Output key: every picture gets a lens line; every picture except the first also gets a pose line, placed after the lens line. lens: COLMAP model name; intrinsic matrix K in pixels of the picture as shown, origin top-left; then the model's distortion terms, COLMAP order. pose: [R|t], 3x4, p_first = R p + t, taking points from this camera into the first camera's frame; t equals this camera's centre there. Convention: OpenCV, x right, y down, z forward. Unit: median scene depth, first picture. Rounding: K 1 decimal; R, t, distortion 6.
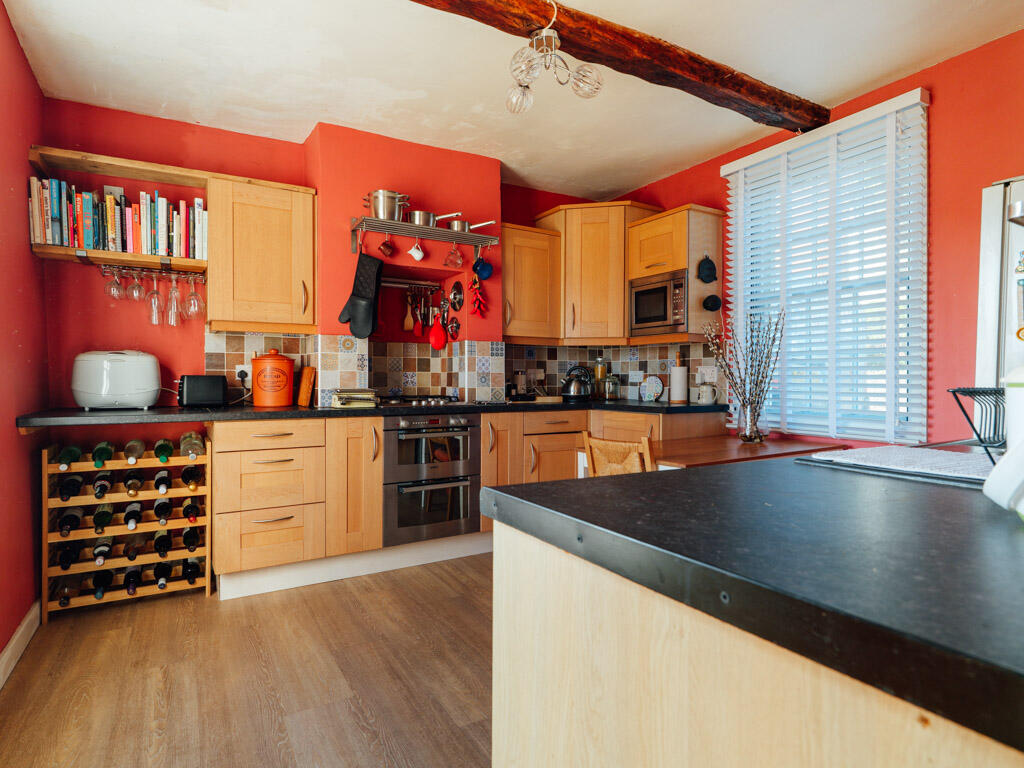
lens RADIAL K [[547.1, 0, 510.3], [0, 547.1, 382.3], [0, 0, 1]] dist [0.004116, -0.003572]
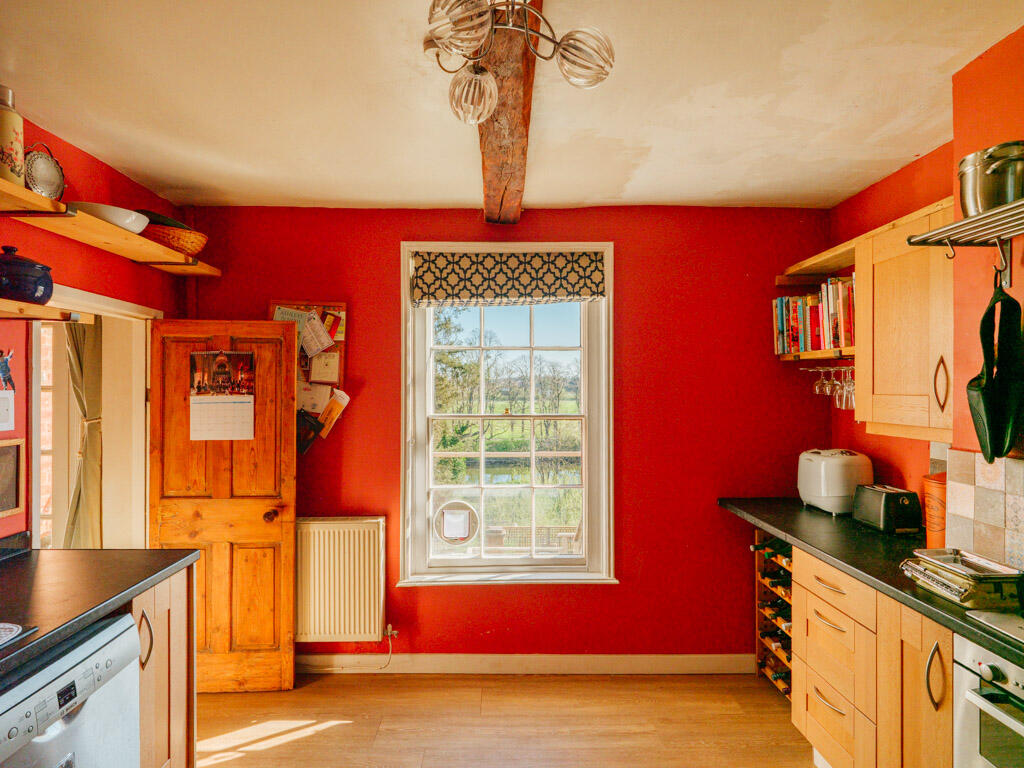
lens RADIAL K [[547.1, 0, 510.7], [0, 547.1, 385.5], [0, 0, 1]] dist [0.004116, -0.003572]
pose [[-0.498363, 0.000224, -0.866968, 0.442687], [-0.012749, 0.999890, 0.007587, -0.186886], [0.866875, 0.014834, -0.498306, 1.079126]]
